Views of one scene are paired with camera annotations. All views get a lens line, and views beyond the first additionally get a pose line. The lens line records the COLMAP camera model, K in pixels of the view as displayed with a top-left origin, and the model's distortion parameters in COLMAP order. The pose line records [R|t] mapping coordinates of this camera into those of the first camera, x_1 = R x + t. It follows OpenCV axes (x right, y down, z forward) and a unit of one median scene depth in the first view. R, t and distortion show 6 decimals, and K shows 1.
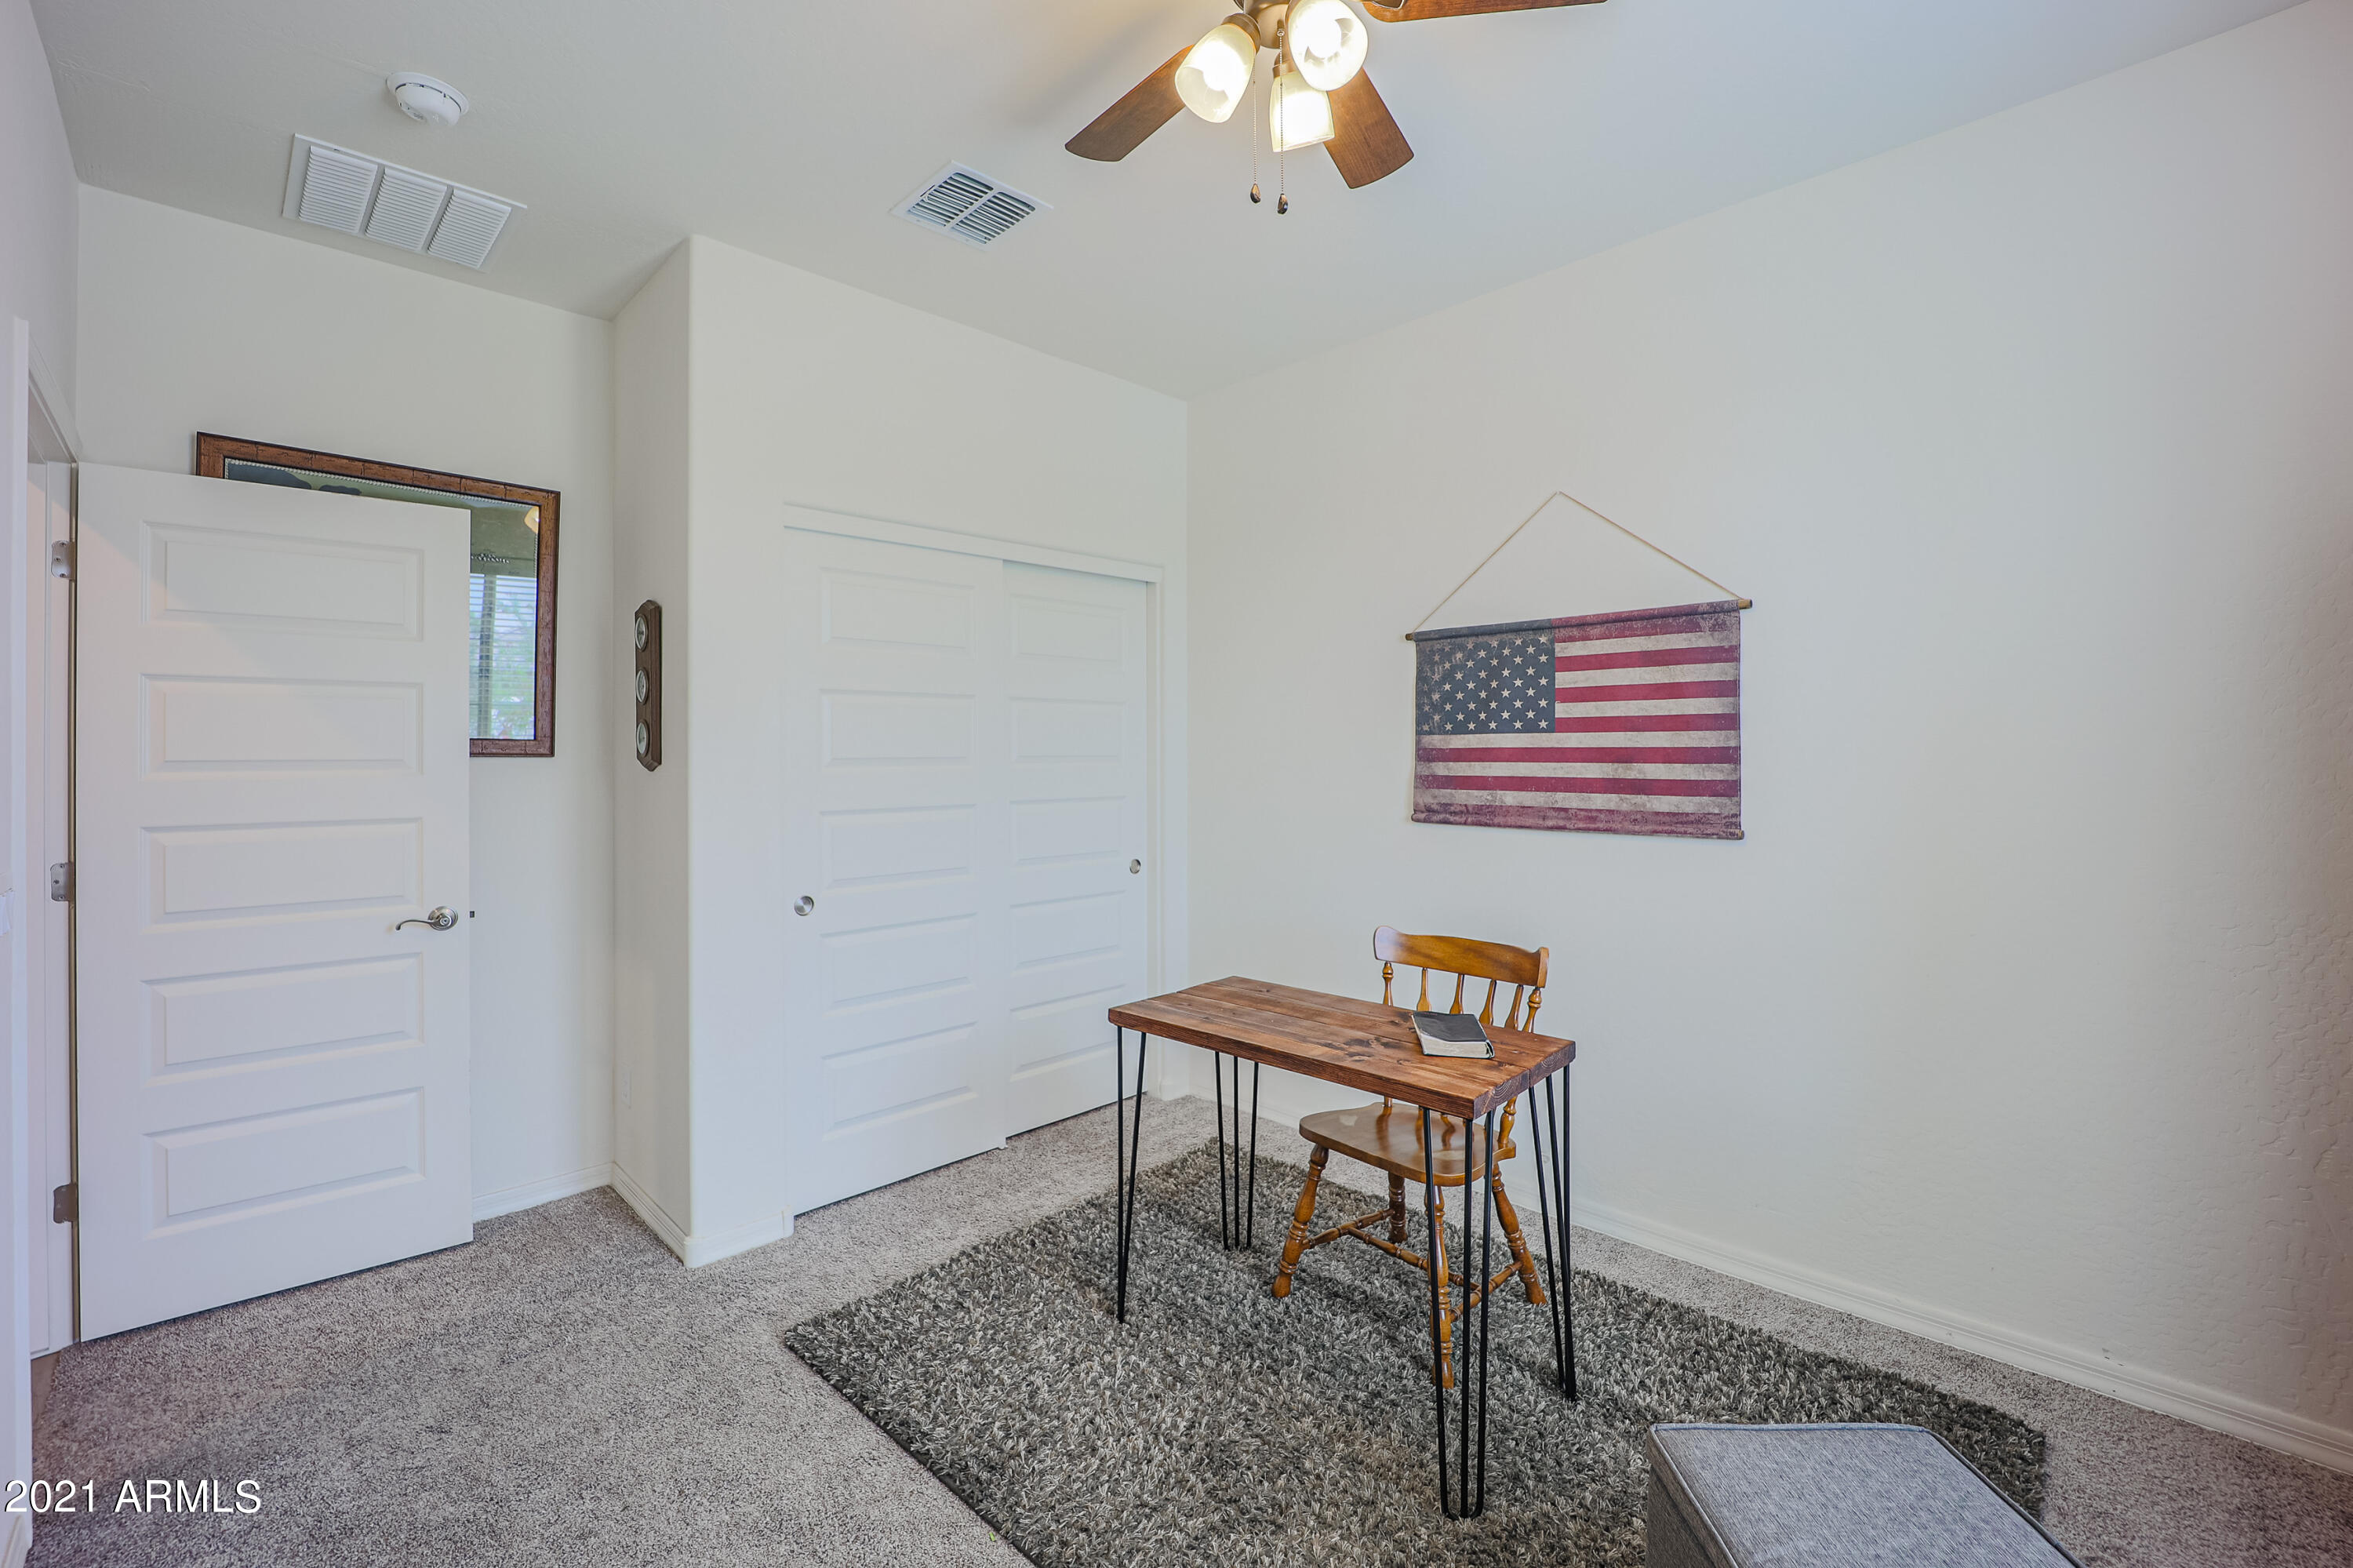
lens RADIAL K [[986.7, 0, 1174.5], [0, 986.7, 765.9], [0, 0, 1]] dist [-0.016885, -0.001833]
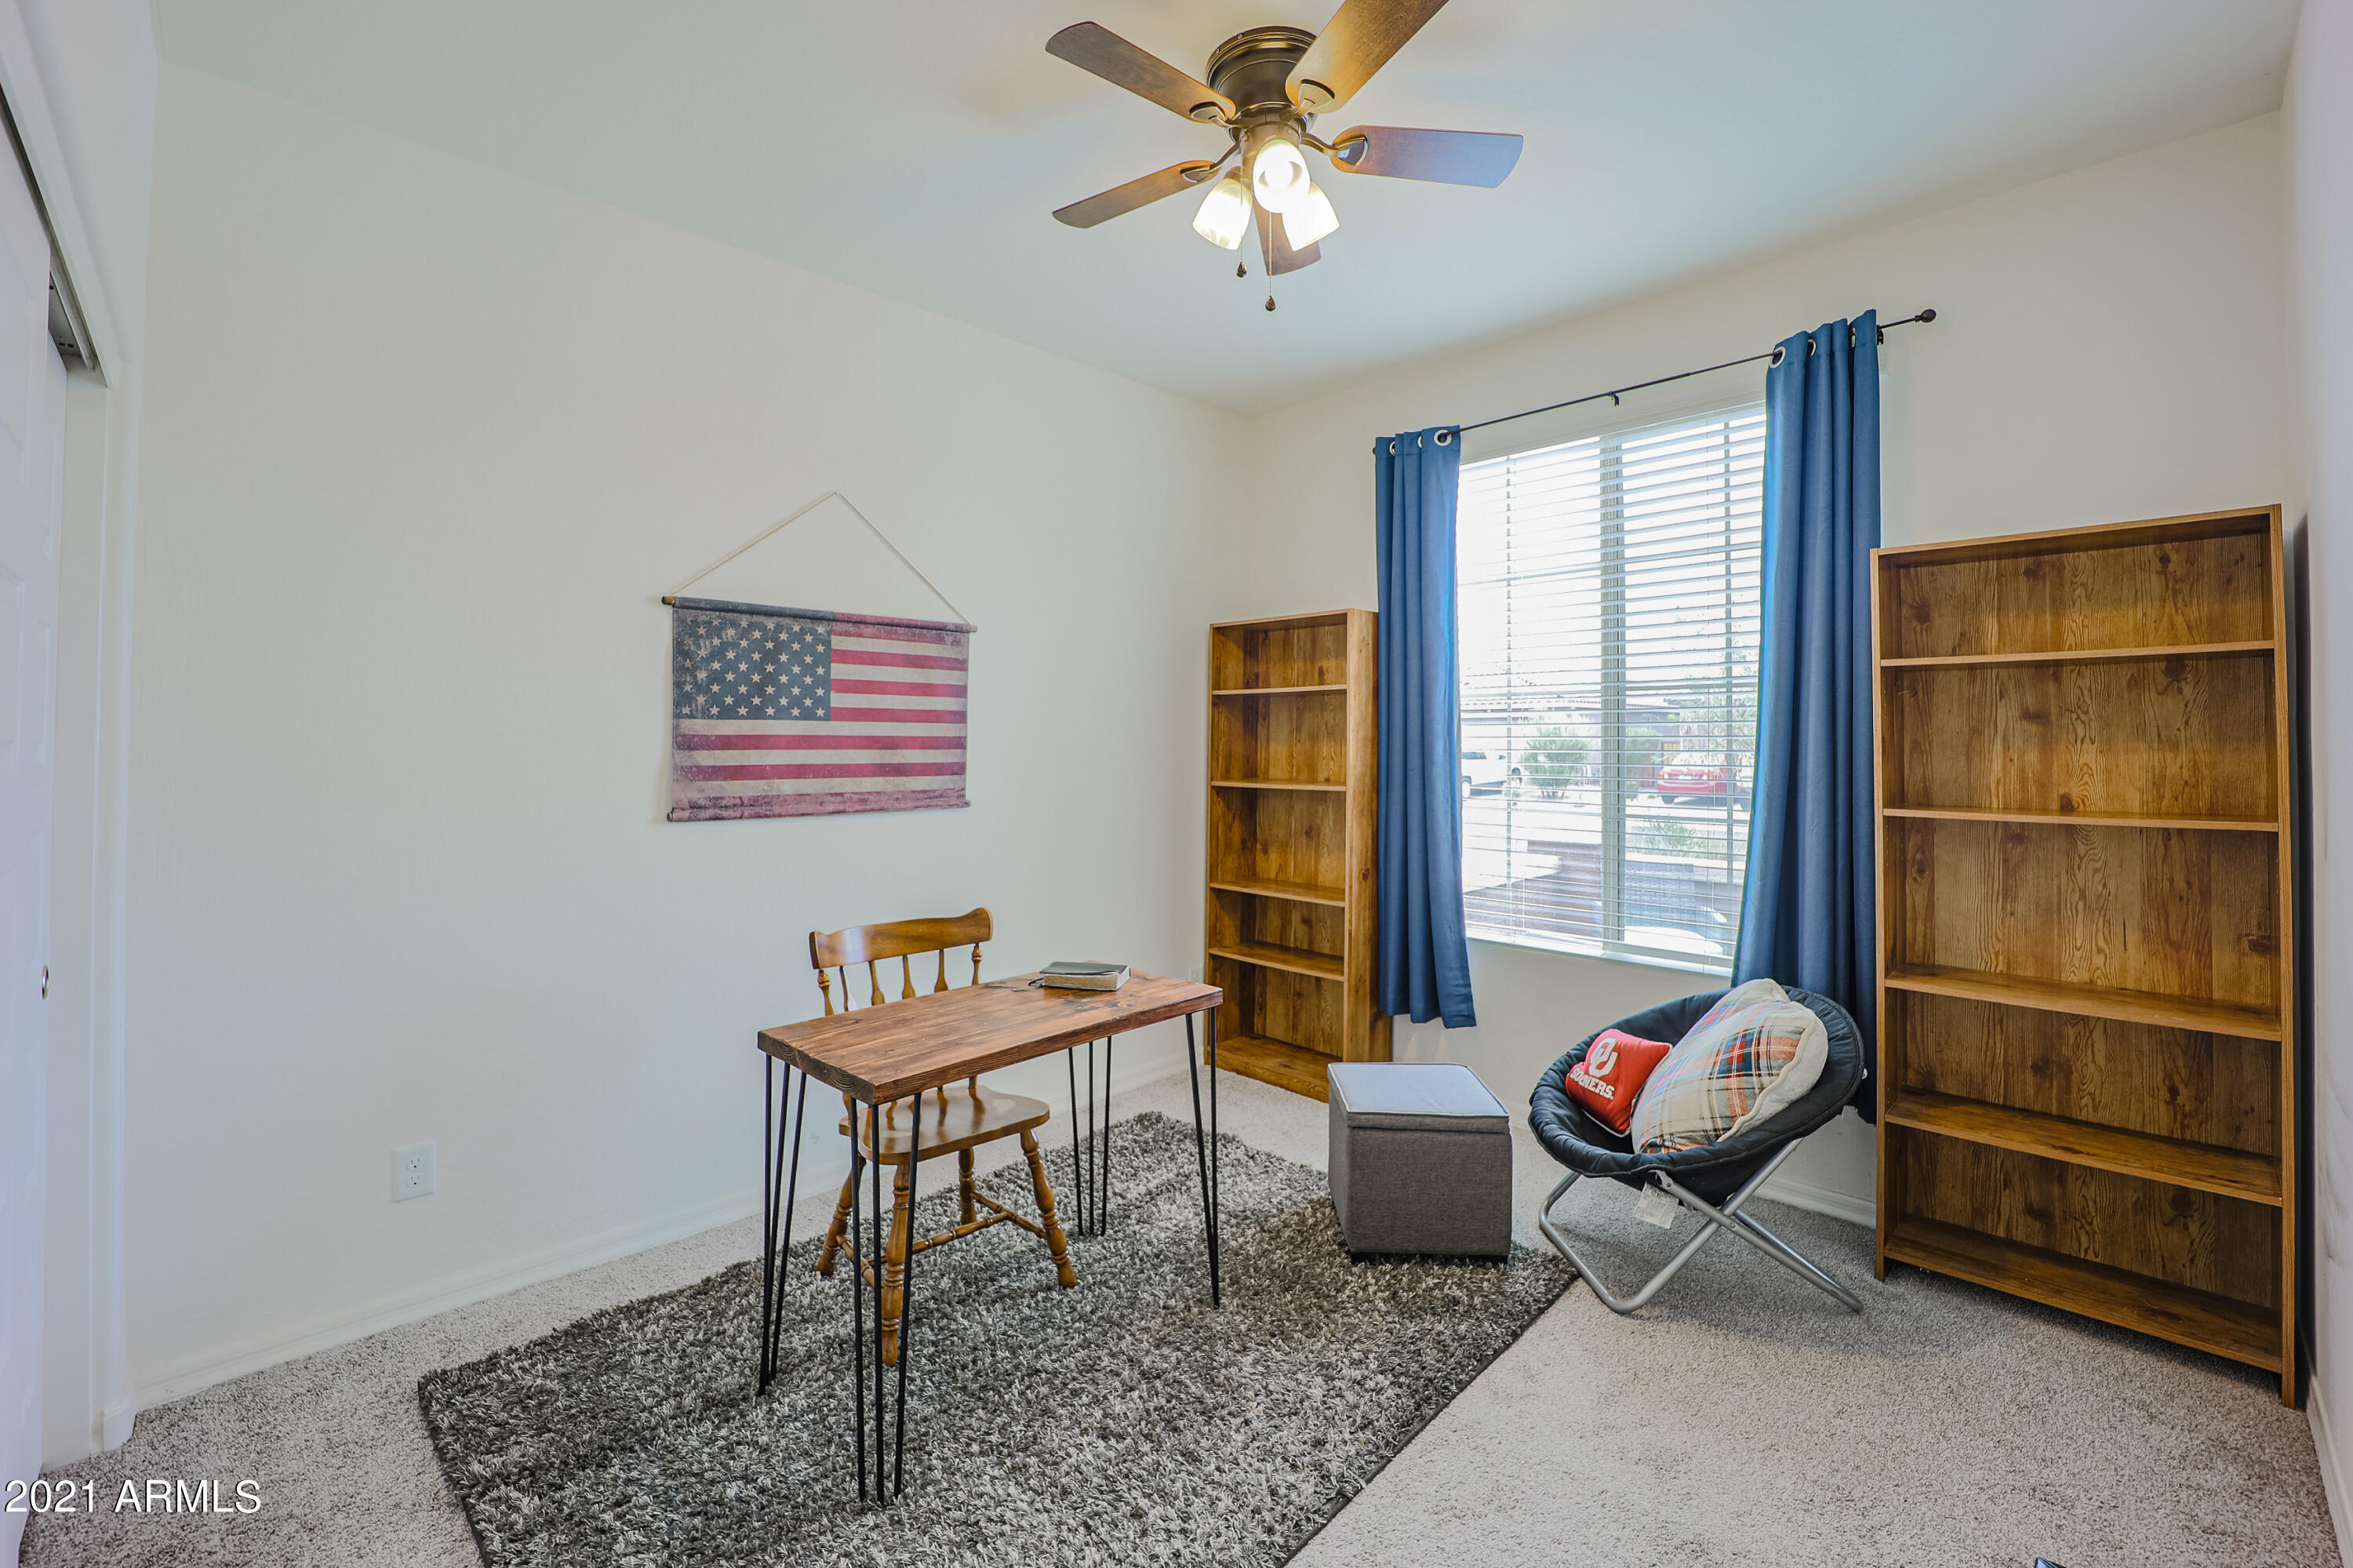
lens RADIAL K [[986.7, 0, 1156.9], [0, 986.7, 740.2], [0, 0, 1]] dist [-0.016885, -0.001833]
pose [[0.017082, 0.008198, 0.999820, -0.629746], [0.014826, 0.999854, -0.008451, 0.000462], [-0.999744, 0.014967, 0.016958, 0.617670]]
